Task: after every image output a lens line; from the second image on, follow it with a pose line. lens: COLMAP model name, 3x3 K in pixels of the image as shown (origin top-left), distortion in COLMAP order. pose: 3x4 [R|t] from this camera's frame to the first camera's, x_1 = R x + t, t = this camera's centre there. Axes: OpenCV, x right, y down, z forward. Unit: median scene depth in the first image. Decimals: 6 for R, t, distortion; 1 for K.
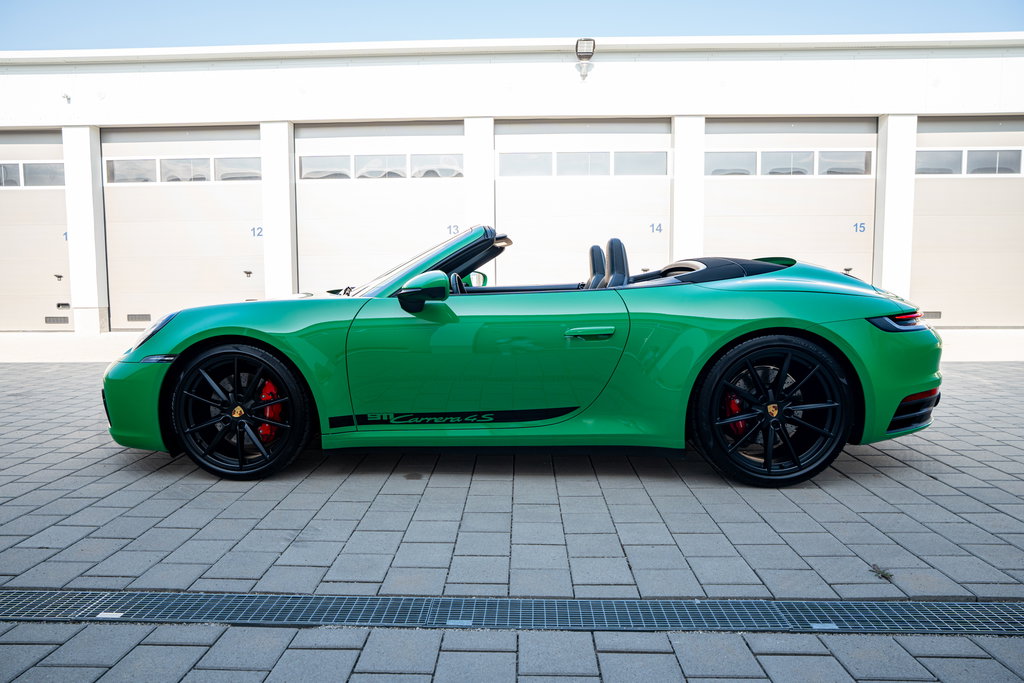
lens RADIAL K [[618.0, 0, 492.6], [0, 618.0, 341.3], [0, 0, 1]] dist [-0.041961, 0.027404]
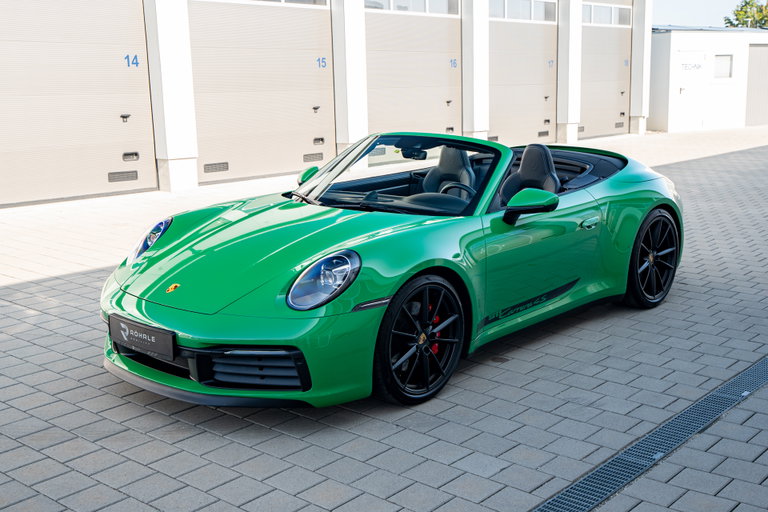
lens RADIAL K [[930.5, 0, 384.0], [0, 930.5, 244.5], [0, 0, 1]] dist [0.057011, -0.000114]
pose [[0.626749, -0.144827, 0.765644, -1.670290], [0.084677, 0.989416, 0.117839, -0.241494], [-0.774607, -0.009023, 0.632379, 0.036351]]
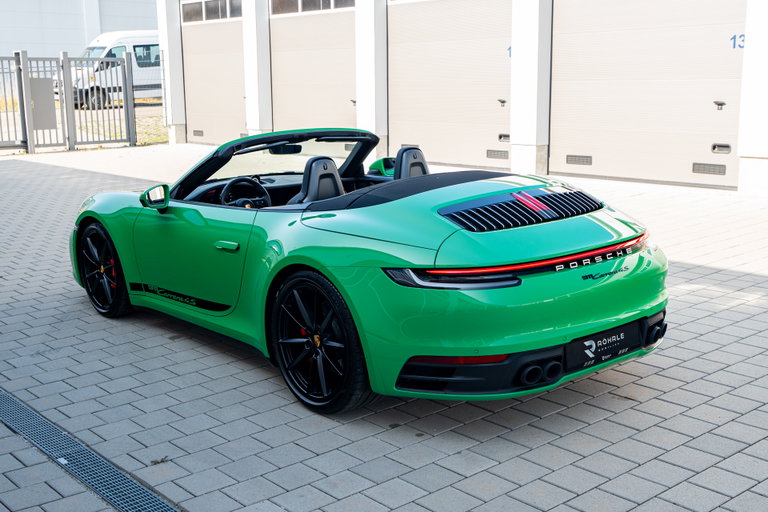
lens RADIAL K [[930.5, 0, 384.0], [0, 930.5, 244.5], [0, 0, 1]] dist [0.057011, -0.000114]
pose [[0.678157, 0.125798, -0.724070, 1.630164], [-0.049768, 0.990840, 0.125534, -0.253841], [0.733230, -0.049096, 0.678206, -0.009006]]
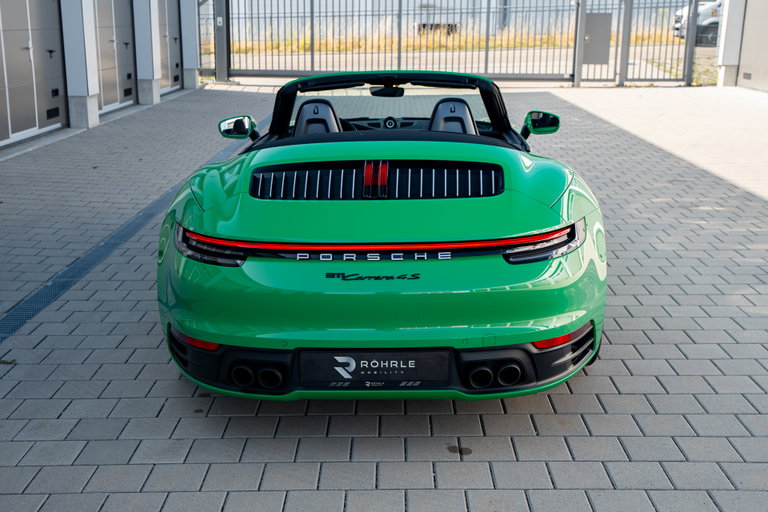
lens RADIAL K [[930.5, 0, 384.0], [0, 930.5, 244.5], [0, 0, 1]] dist [0.057011, -0.000114]
pose [[0.027515, 0.244193, -0.969336, 1.807177], [-0.089576, 0.966404, 0.240912, -0.320724], [0.995600, 0.080200, 0.048464, 0.833524]]
